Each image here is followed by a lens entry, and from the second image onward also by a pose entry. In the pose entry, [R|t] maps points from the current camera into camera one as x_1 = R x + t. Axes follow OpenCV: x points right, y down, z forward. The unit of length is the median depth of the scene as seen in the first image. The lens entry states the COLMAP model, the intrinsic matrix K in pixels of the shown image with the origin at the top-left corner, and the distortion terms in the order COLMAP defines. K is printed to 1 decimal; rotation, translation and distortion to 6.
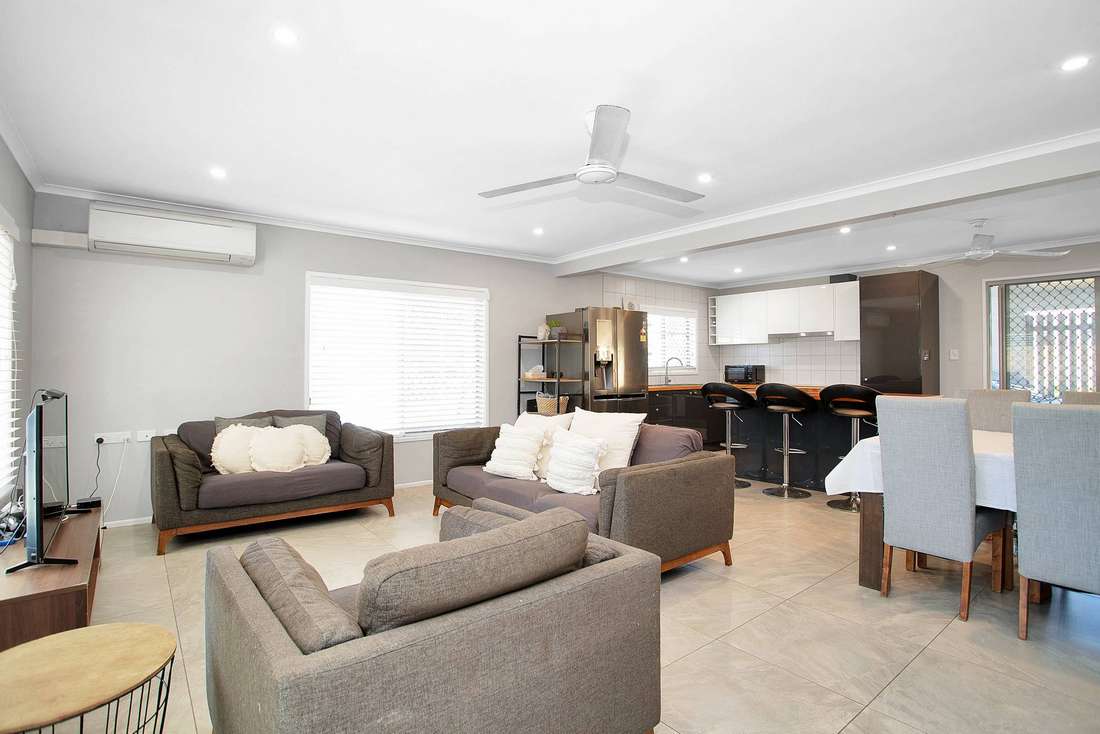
lens RADIAL K [[546.9, 0, 561.3], [0, 546.9, 370.7], [0, 0, 1]] dist [-0.038479, 0.001114]
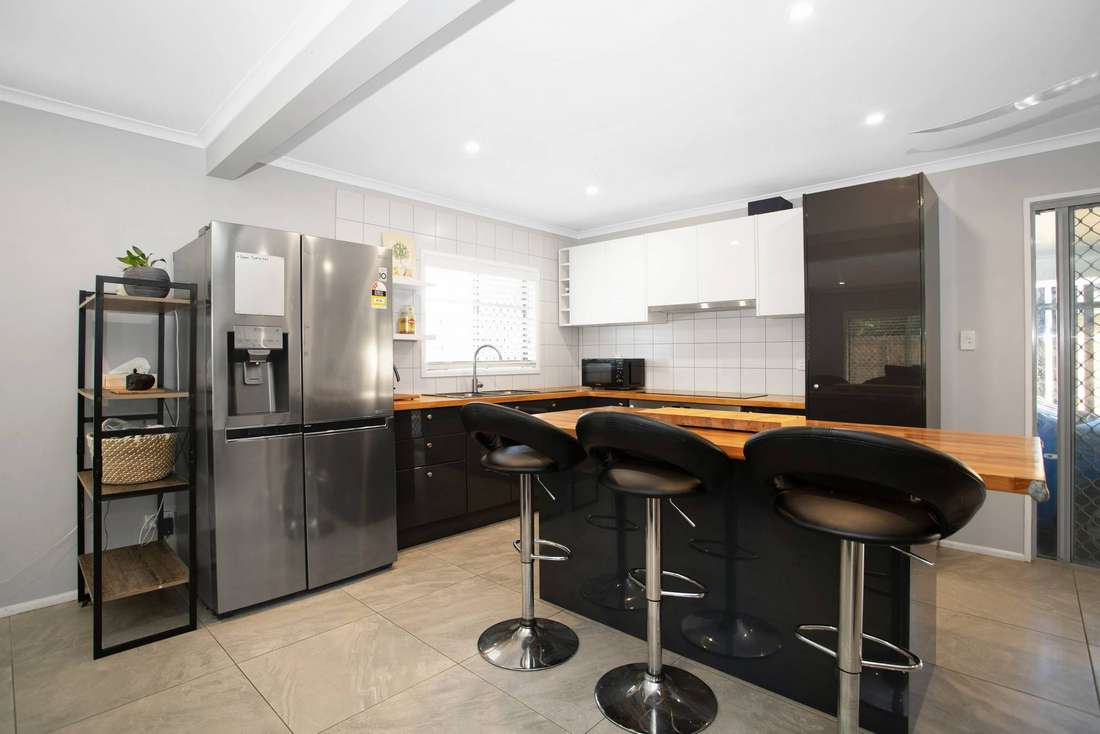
lens RADIAL K [[546.9, 0, 547.6], [0, 546.9, 359.3], [0, 0, 1]] dist [-0.038479, 0.001114]
pose [[0.991136, 0.001258, 0.132843, 0.190949], [-0.000289, 0.999973, -0.007311, -0.004965], [-0.132848, 0.007207, 0.991110, 0.421013]]
